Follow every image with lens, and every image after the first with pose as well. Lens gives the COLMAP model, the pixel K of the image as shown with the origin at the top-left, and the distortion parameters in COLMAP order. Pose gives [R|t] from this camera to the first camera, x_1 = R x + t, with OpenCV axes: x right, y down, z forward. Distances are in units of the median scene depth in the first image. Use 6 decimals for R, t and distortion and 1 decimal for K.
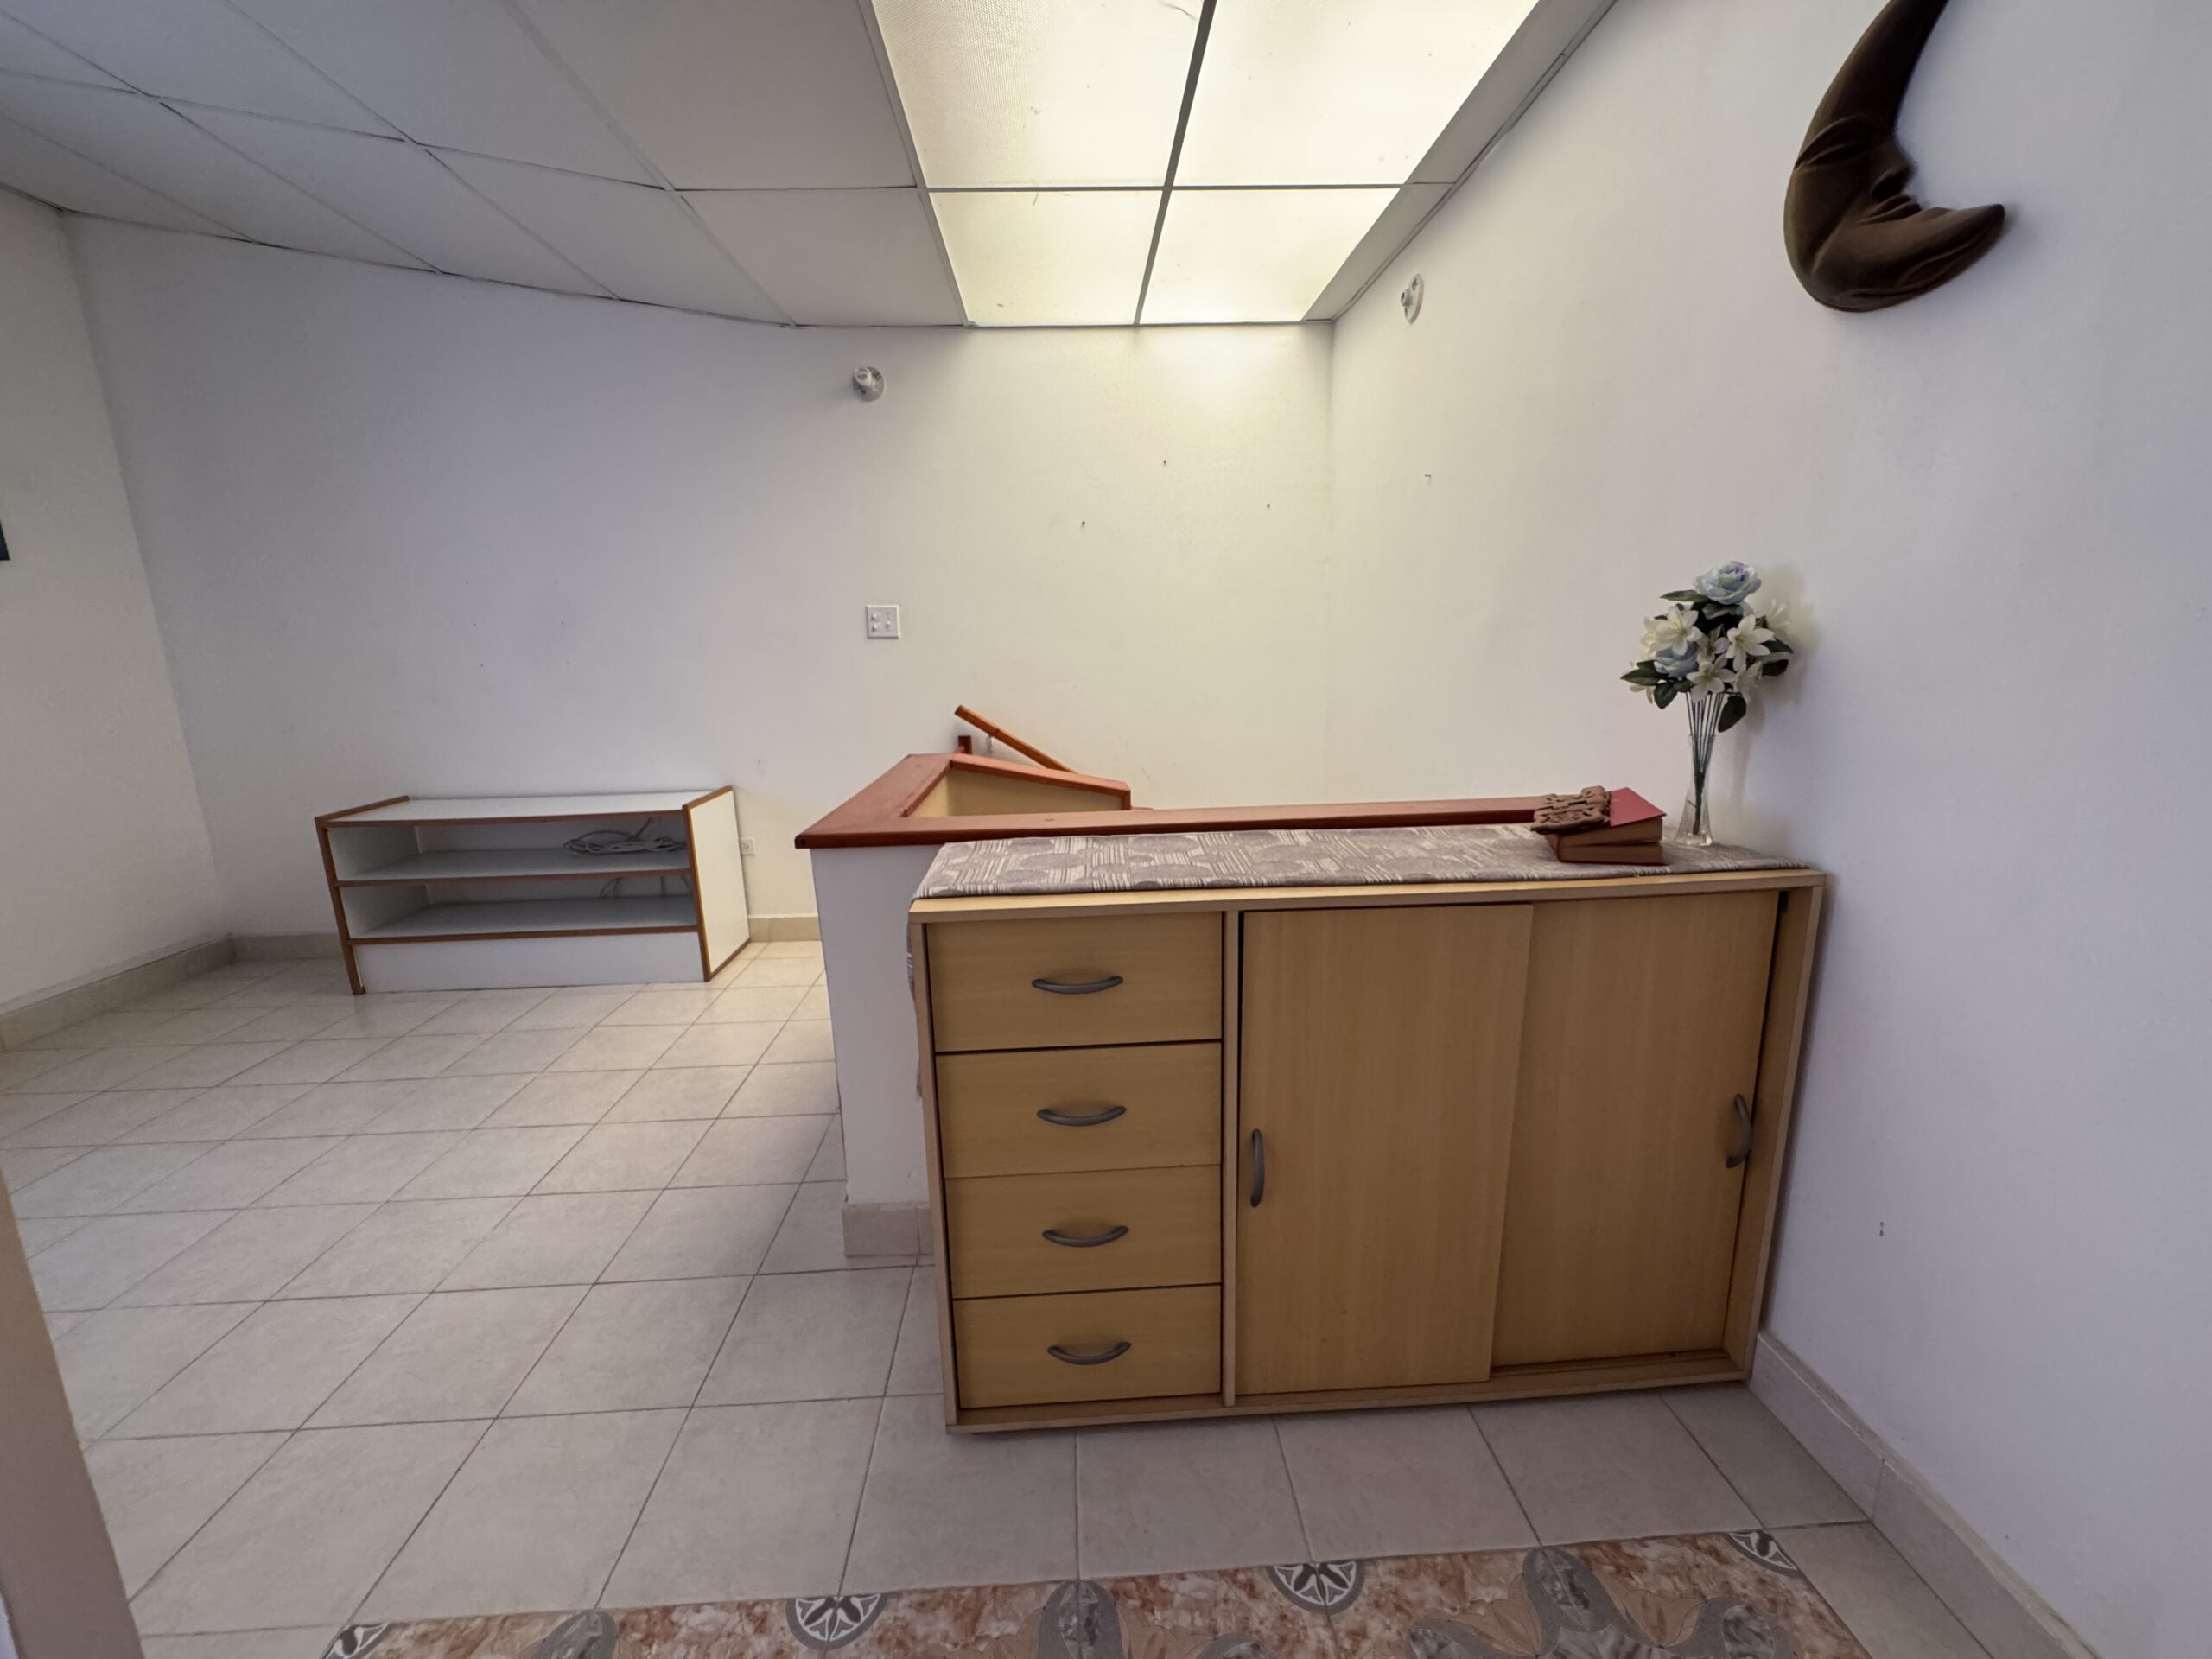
lens RADIAL K [[892.9, 0, 1107.7], [0, 892.9, 829.6], [0, 0, 1]] dist [-0.001310, 0.000109]
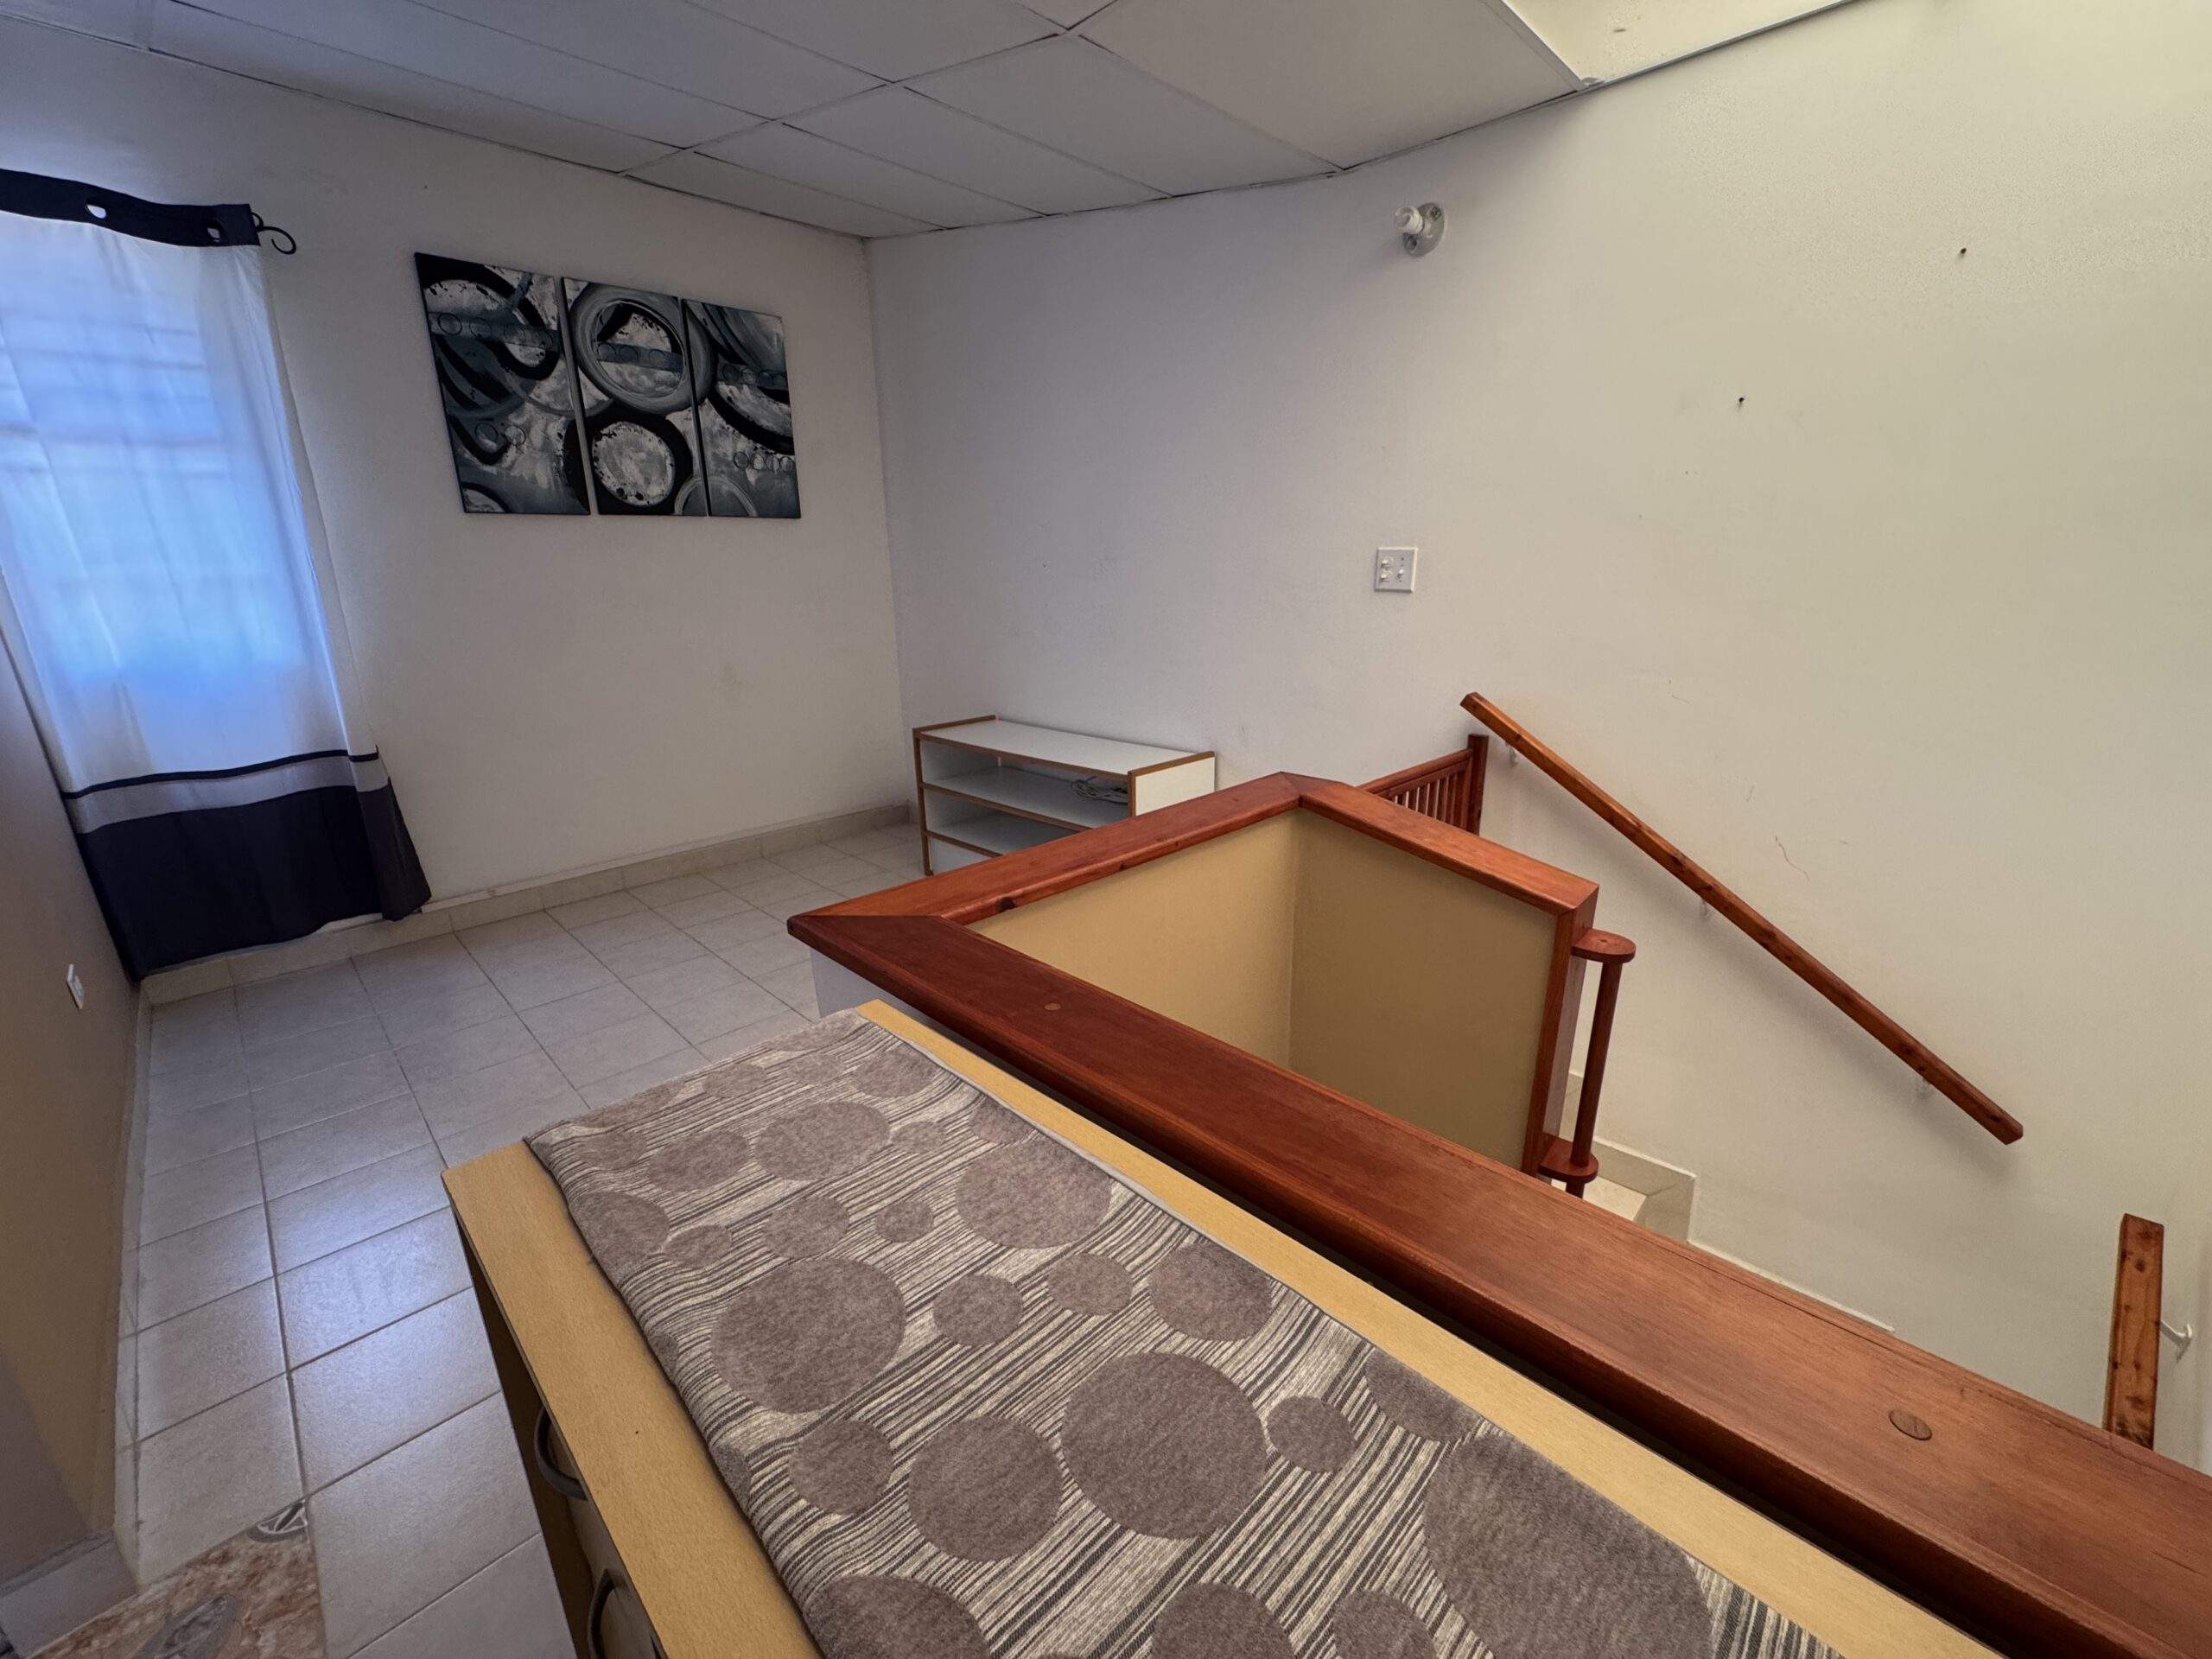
lens RADIAL K [[892.9, 0, 1104.6], [0, 892.9, 835.8], [0, 0, 1]] dist [-0.001310, 0.000109]
pose [[0.677082, 0.227287, -0.699929, 0.170153], [-0.152937, 0.973803, 0.168277, -0.111725], [0.719840, -0.006892, 0.694106, 0.324875]]
